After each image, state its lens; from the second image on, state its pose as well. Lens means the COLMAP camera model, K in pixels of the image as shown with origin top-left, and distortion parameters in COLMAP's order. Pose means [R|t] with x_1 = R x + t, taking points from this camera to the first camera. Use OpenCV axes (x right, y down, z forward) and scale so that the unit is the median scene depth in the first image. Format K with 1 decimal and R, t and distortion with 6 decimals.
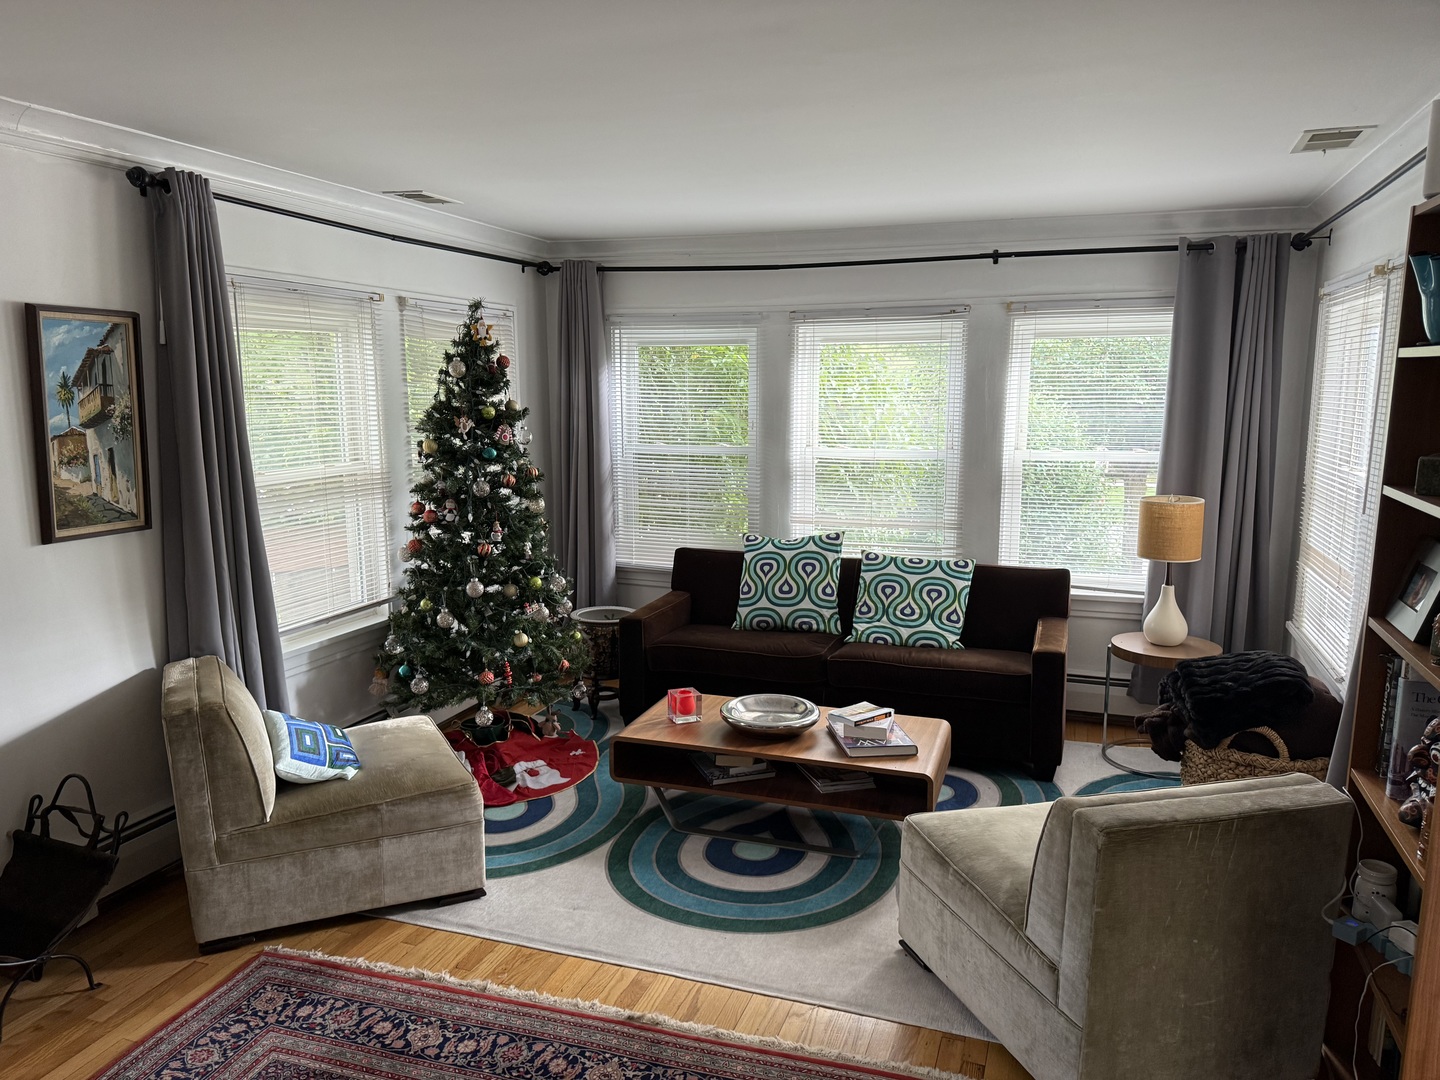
lens RADIAL K [[1031.3, 0, 720.0], [0, 1031.3, 540.0], [0, 0, 1]] dist [0.036993, -0.039643]
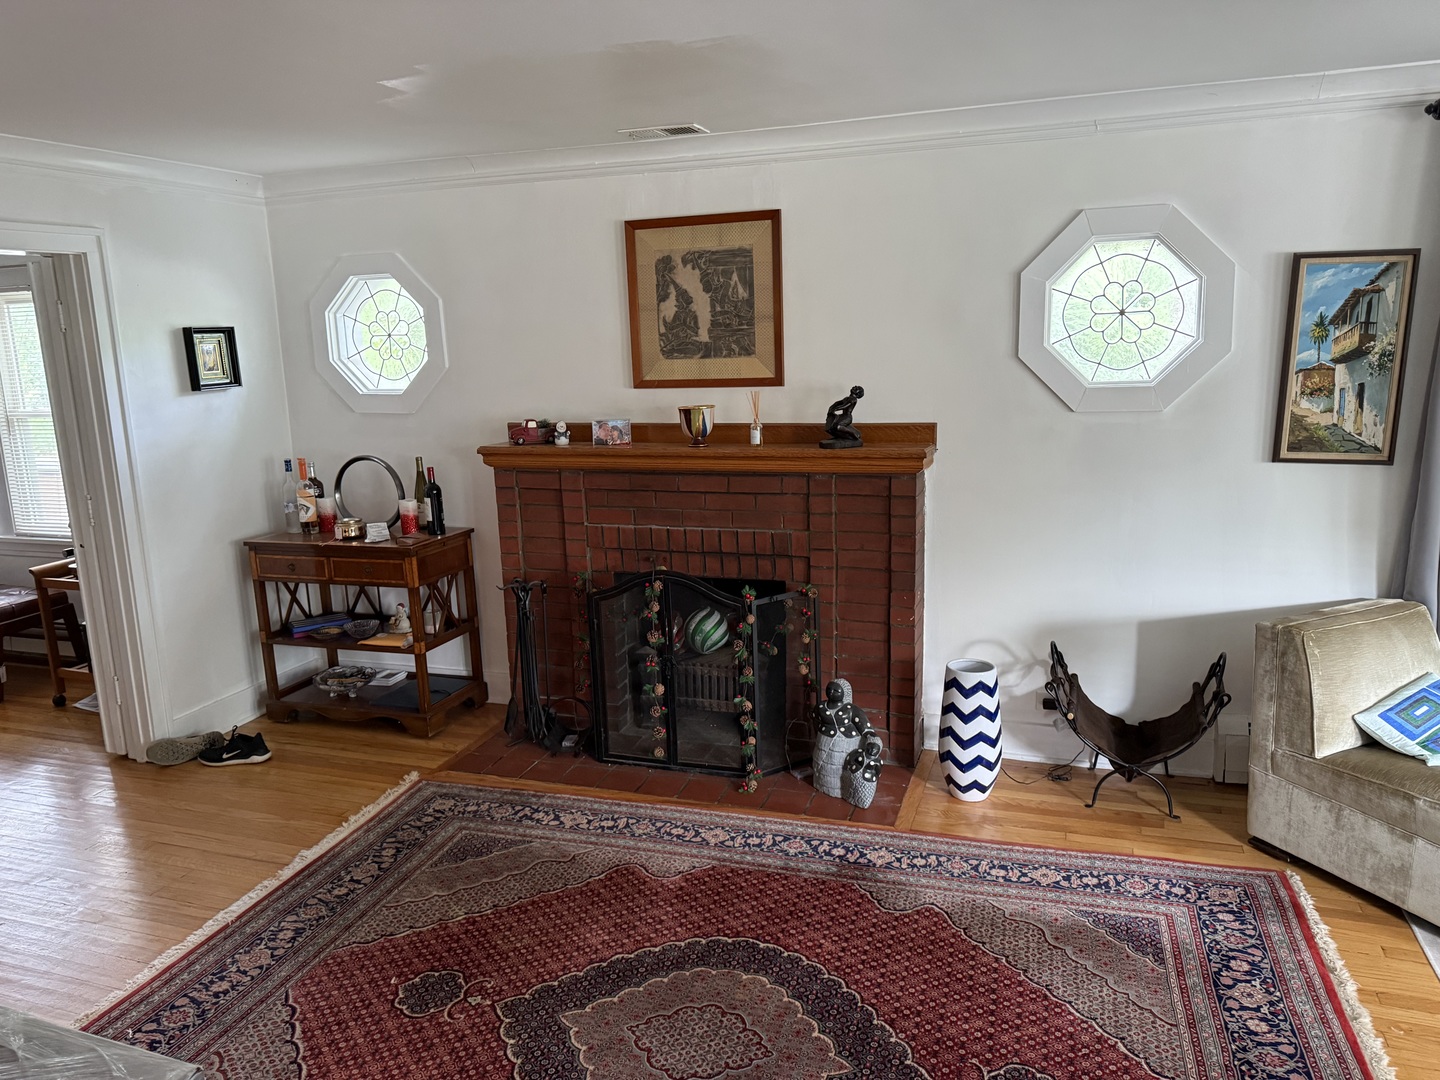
lens RADIAL K [[1031.3, 0, 720.0], [0, 1031.3, 540.0], [0, 0, 1]] dist [0.036993, -0.039643]
pose [[0.012836, 0.201950, -0.979312, 0.485158], [-0.127866, 0.971683, 0.198700, -0.061089], [0.991708, 0.122670, 0.038295, 0.337130]]
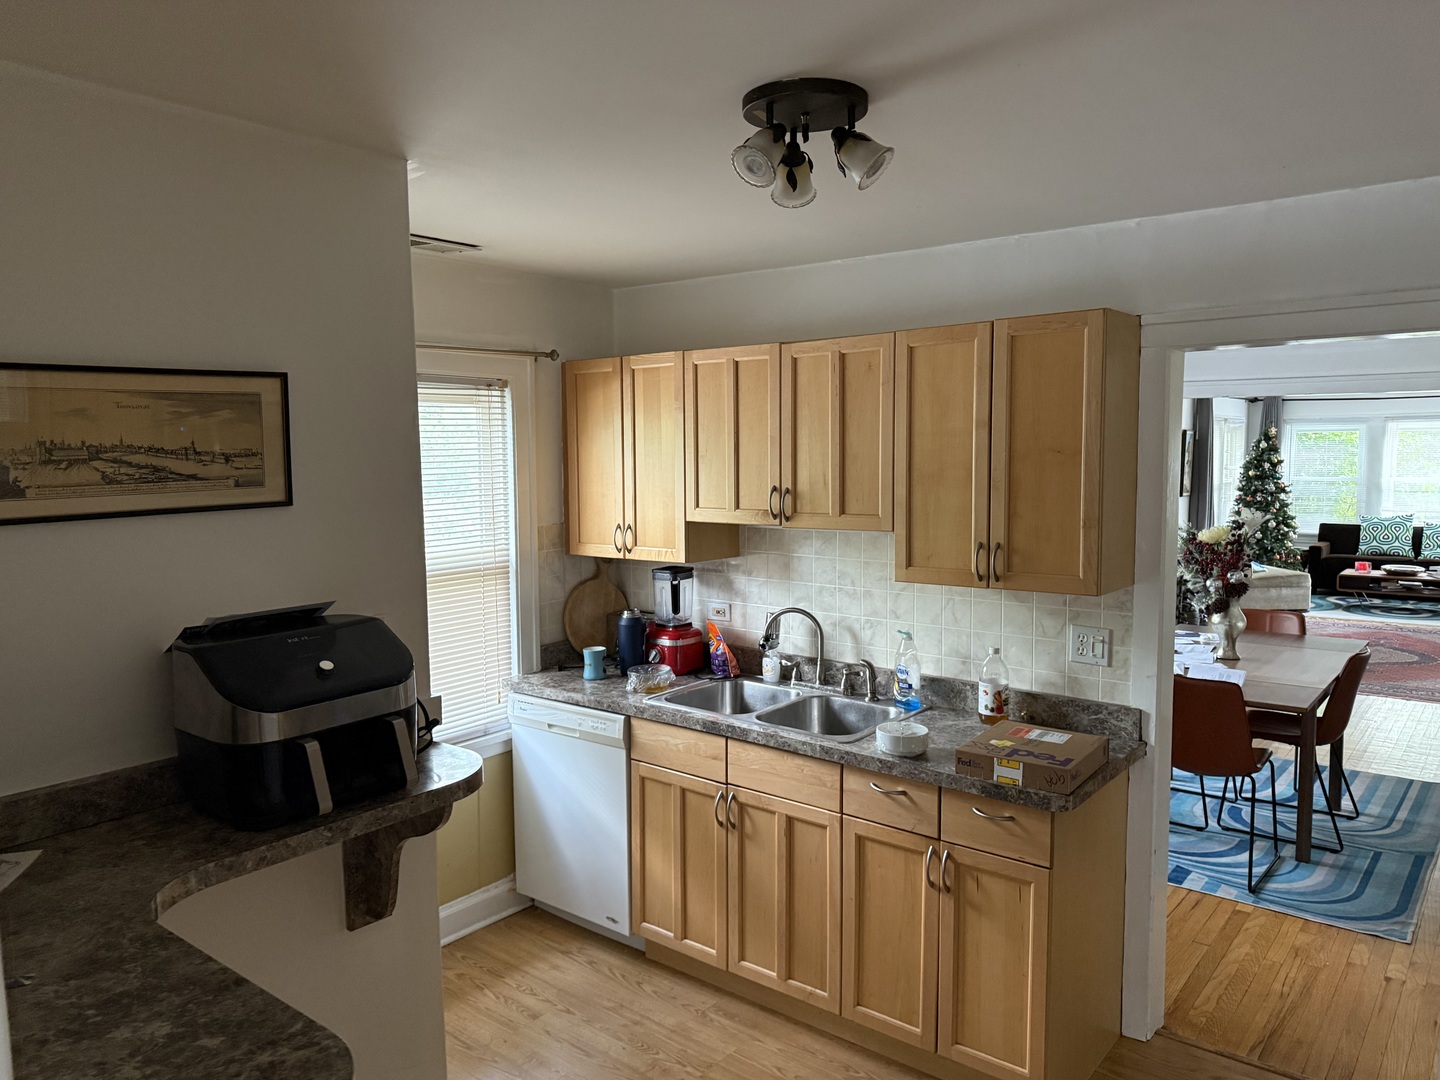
lens RADIAL K [[1031.3, 0, 720.0], [0, 1031.3, 540.0], [0, 0, 1]] dist [0.036993, -0.039643]
pose [[0.940046, 0.014843, -0.340724, -0.871169], [-0.036400, 0.997712, -0.056964, 0.385313], [0.339100, 0.065951, 0.938436, -2.696482]]
